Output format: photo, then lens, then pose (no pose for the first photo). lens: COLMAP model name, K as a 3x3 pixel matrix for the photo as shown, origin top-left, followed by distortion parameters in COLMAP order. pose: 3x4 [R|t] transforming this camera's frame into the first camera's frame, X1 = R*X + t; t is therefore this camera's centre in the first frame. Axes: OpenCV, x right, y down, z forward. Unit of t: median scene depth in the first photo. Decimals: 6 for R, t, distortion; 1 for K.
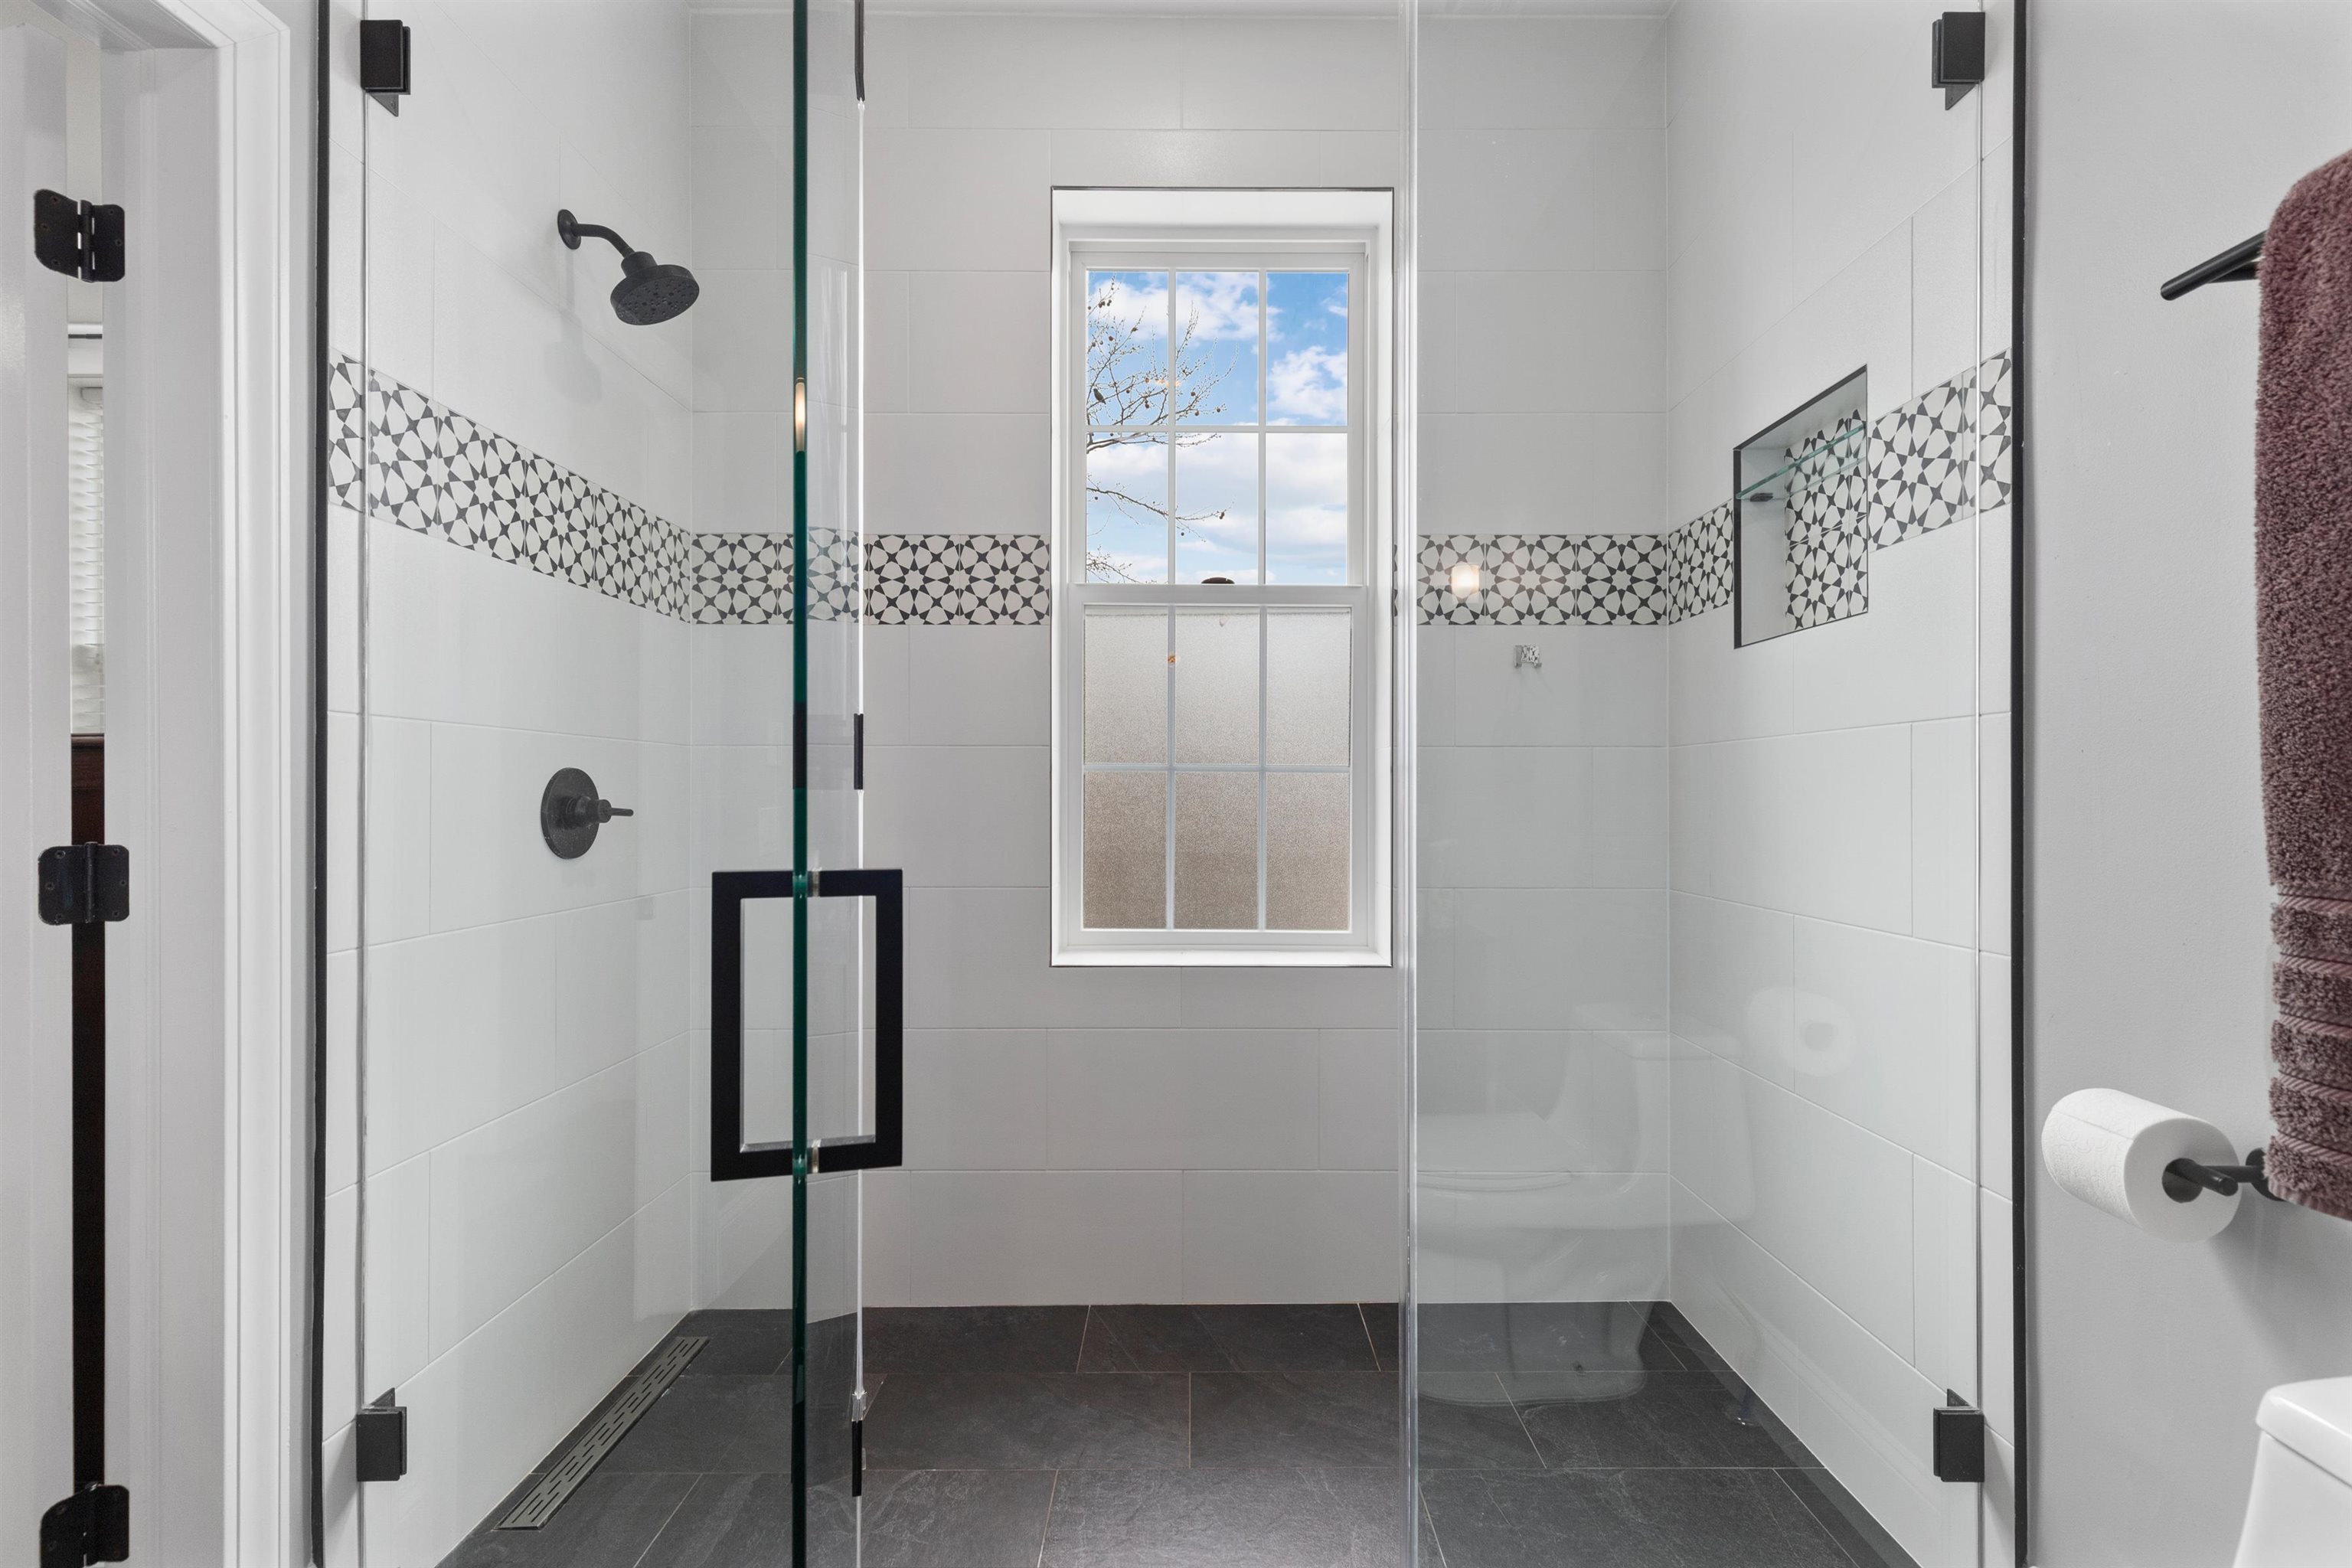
lens RADIAL K [[1059.4, 0, 1178.3], [0, 1059.4, 790.1], [0, 0, 1]] dist [-0.000147, 0.001330]
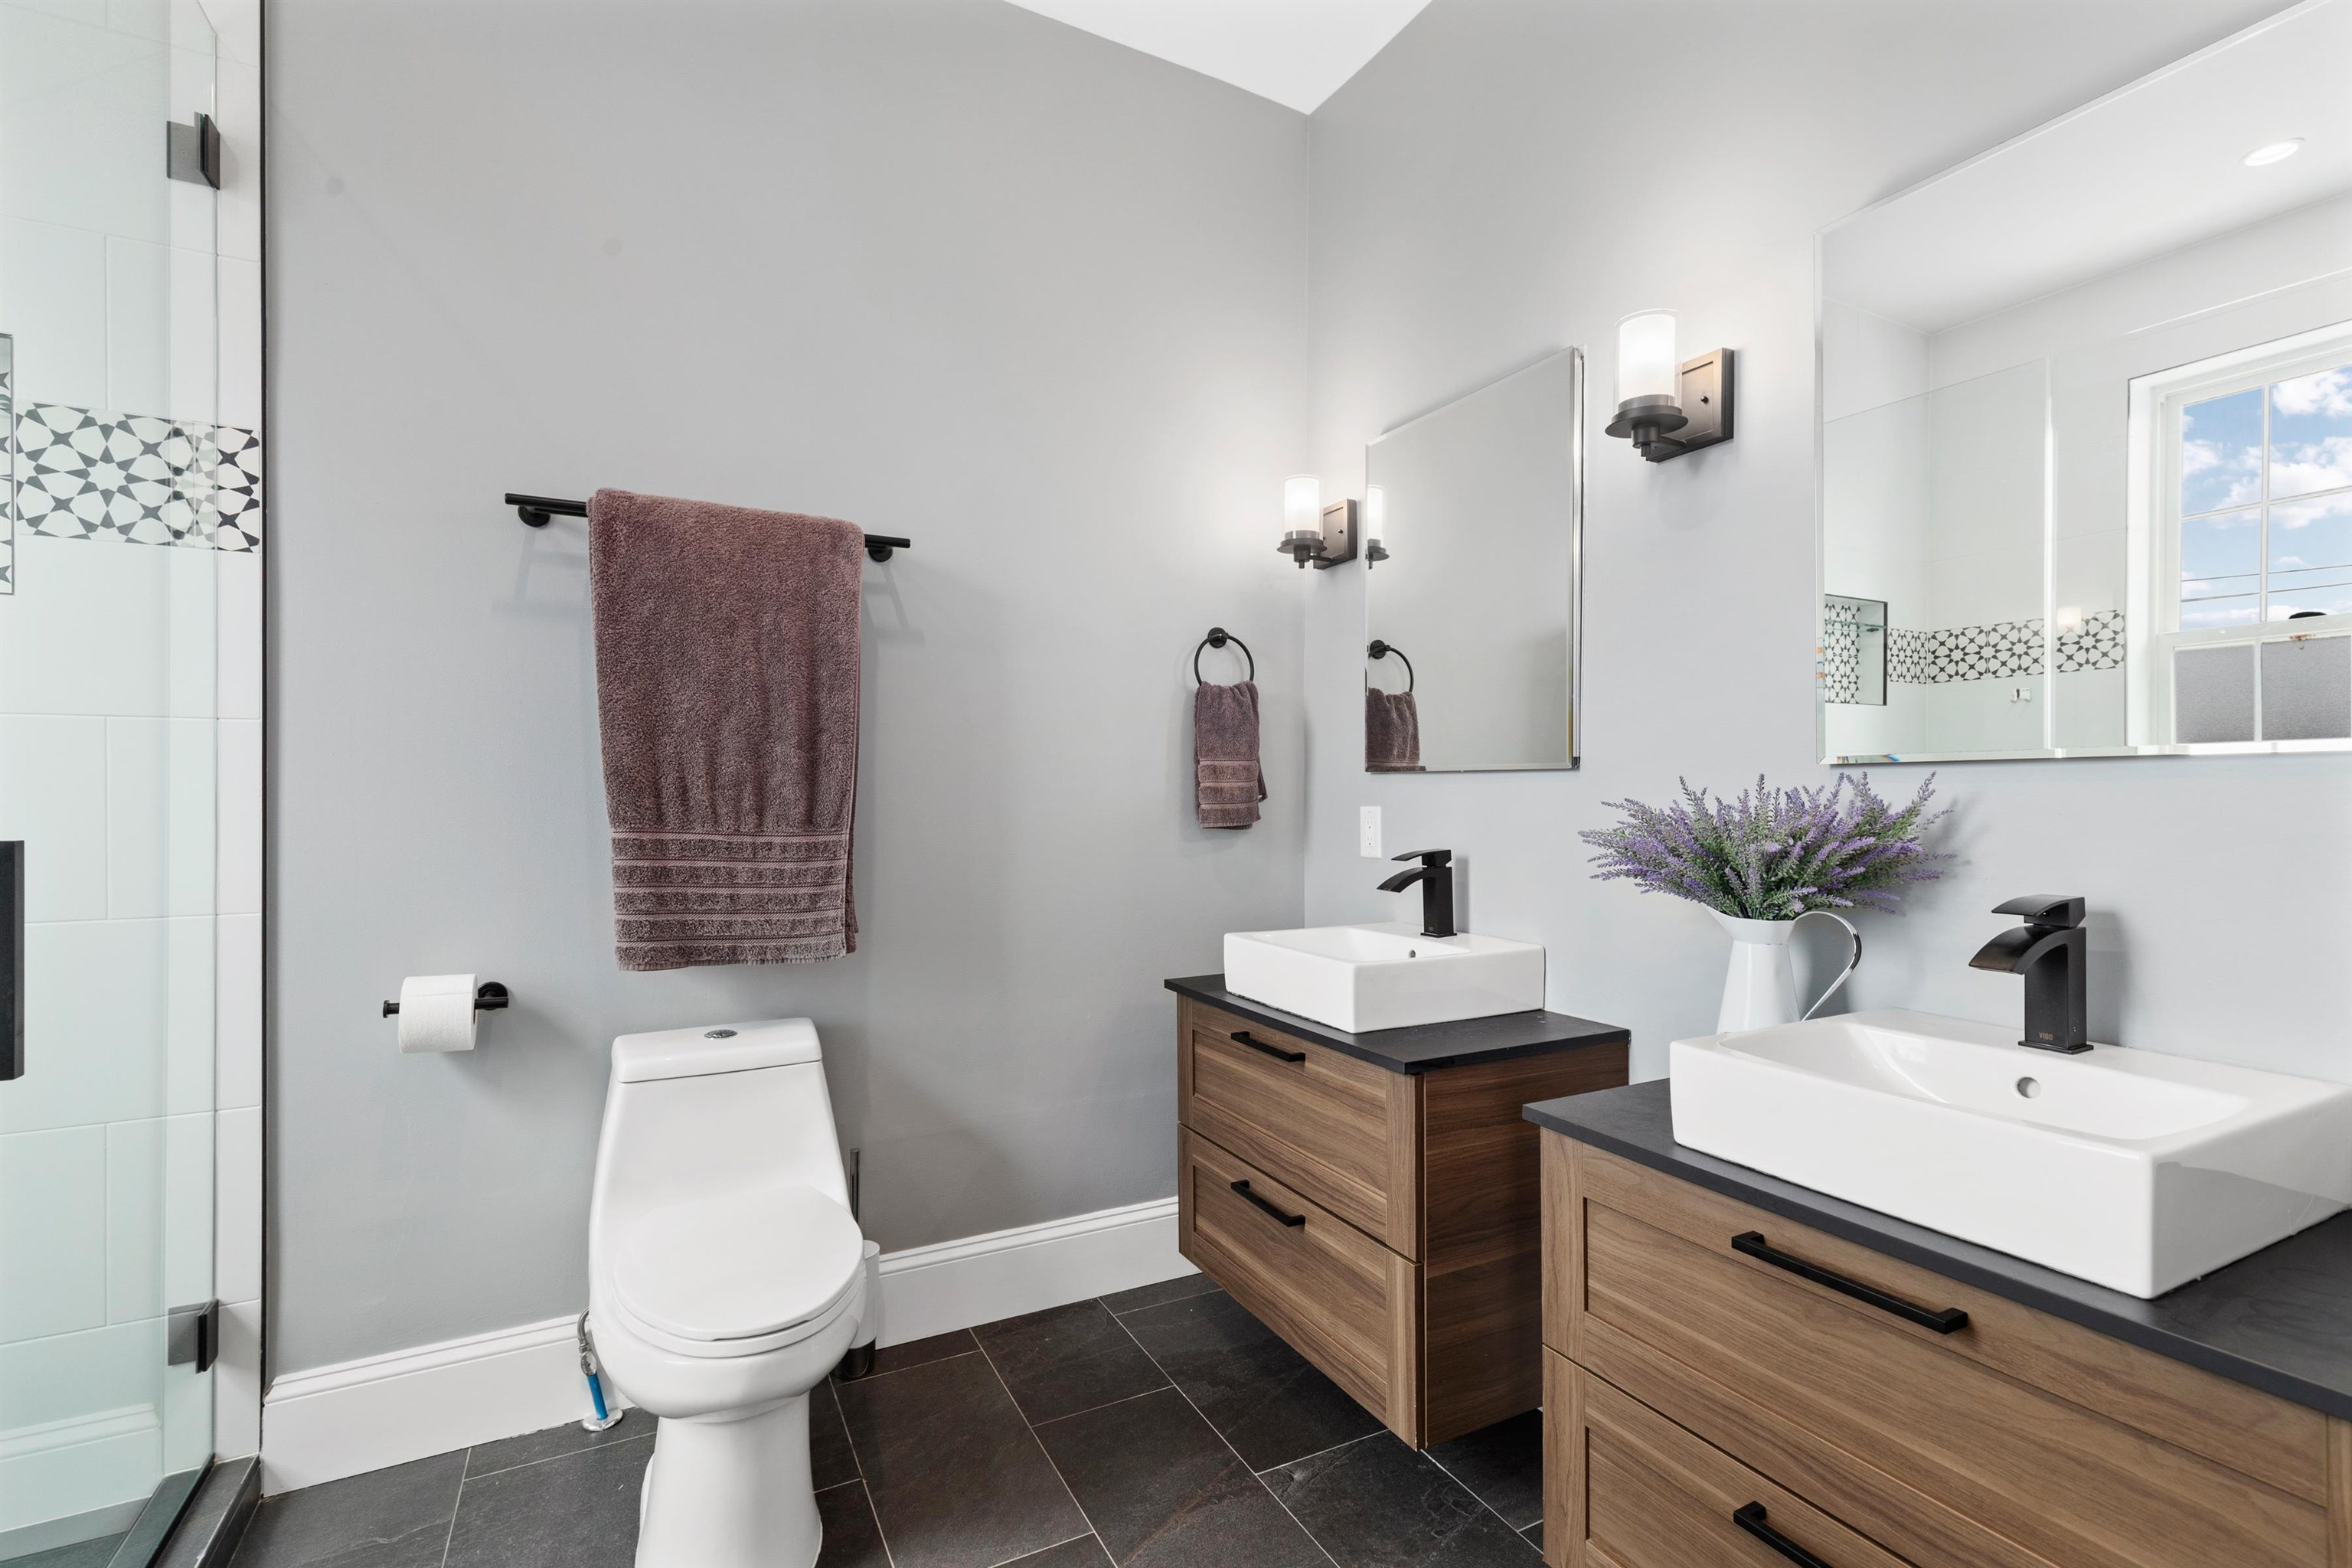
lens RADIAL K [[1059.4, 0, 1174.6], [0, 1059.4, 788.0], [0, 0, 1]] dist [-0.000147, 0.001330]
pose [[-0.480166, 0.002468, 0.877174, -0.822904], [-0.002906, 0.999986, -0.004404, 0.010115], [-0.877173, -0.004664, -0.480152, 0.633537]]
